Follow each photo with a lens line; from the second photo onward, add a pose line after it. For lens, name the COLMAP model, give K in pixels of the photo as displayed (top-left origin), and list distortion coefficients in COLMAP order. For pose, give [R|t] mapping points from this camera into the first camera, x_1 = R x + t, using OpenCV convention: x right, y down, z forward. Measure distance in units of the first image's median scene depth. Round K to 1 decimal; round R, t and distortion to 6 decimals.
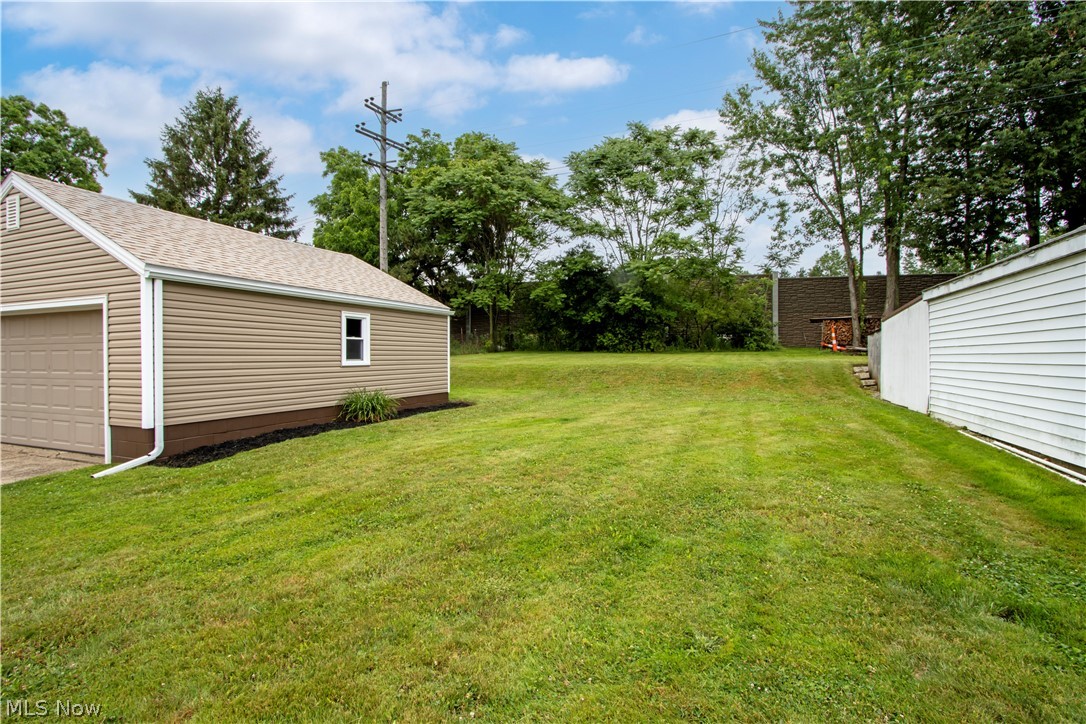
lens RADIAL K [[497.0, 0, 540.0], [0, 497.0, 358.9], [0, 0, 1]] dist [-0.009552, 0.001336]
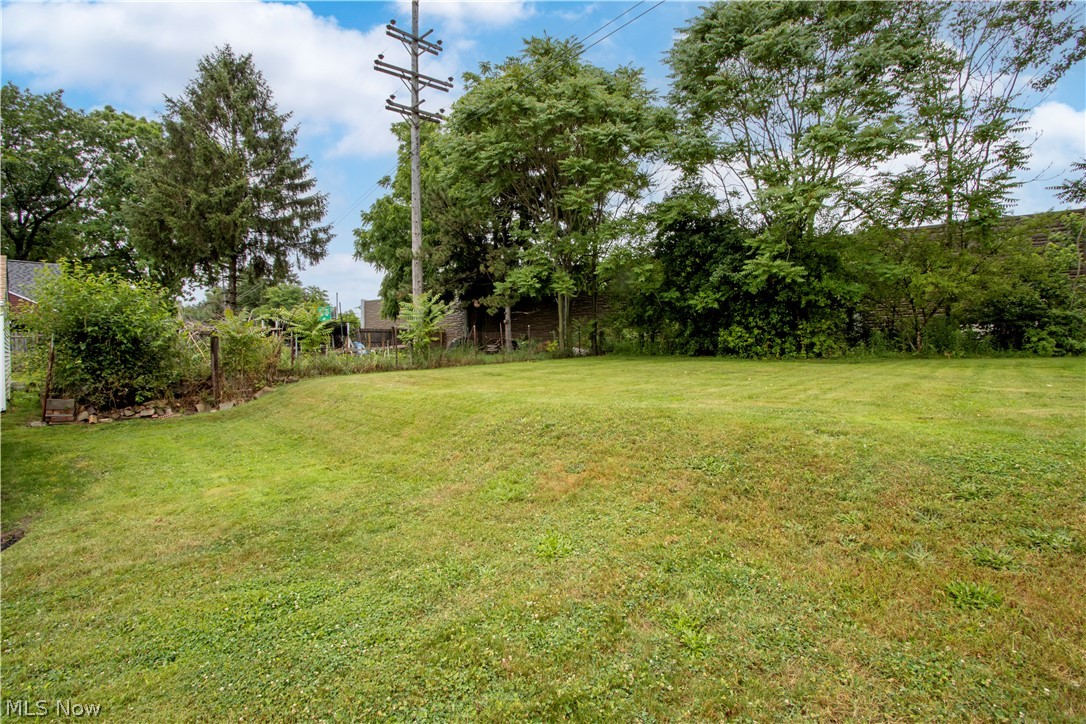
lens RADIAL K [[497.0, 0, 542.1], [0, 497.0, 358.6], [0, 0, 1]] dist [-0.009552, 0.001336]
pose [[0.934215, -0.000489, -0.356710, 0.134018], [0.002043, 0.999990, 0.003982, -0.016347], [0.356705, -0.004449, 0.934207, 0.362796]]
